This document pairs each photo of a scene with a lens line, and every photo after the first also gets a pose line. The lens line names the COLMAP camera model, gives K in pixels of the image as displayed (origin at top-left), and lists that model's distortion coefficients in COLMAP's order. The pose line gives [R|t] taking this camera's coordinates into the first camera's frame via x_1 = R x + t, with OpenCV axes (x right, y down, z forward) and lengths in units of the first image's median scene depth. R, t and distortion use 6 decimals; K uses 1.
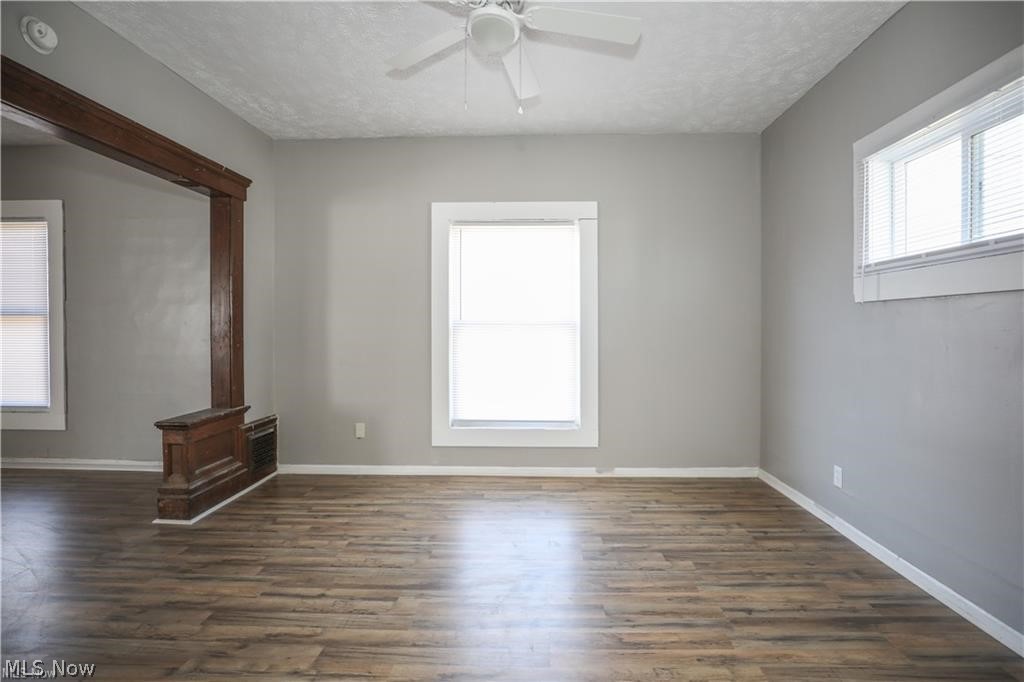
lens RADIAL K [[484.6, 0, 512.0], [0, 484.6, 341.0], [0, 0, 1]] dist [-0.014713, 0.000366]
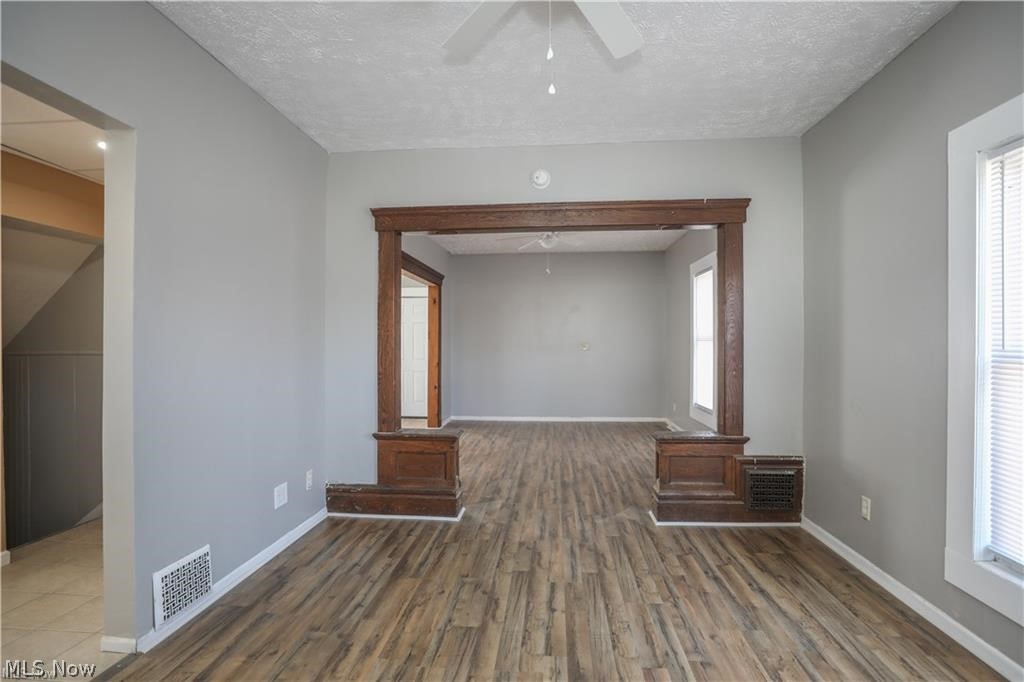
lens RADIAL K [[484.6, 0, 512.0], [0, 484.6, 341.0], [0, 0, 1]] dist [-0.014713, 0.000366]
pose [[-0.038981, -0.004915, -0.999228, 0.476706], [-0.020826, 0.999775, -0.004106, -0.046162], [0.999023, 0.020650, -0.039075, 0.648732]]
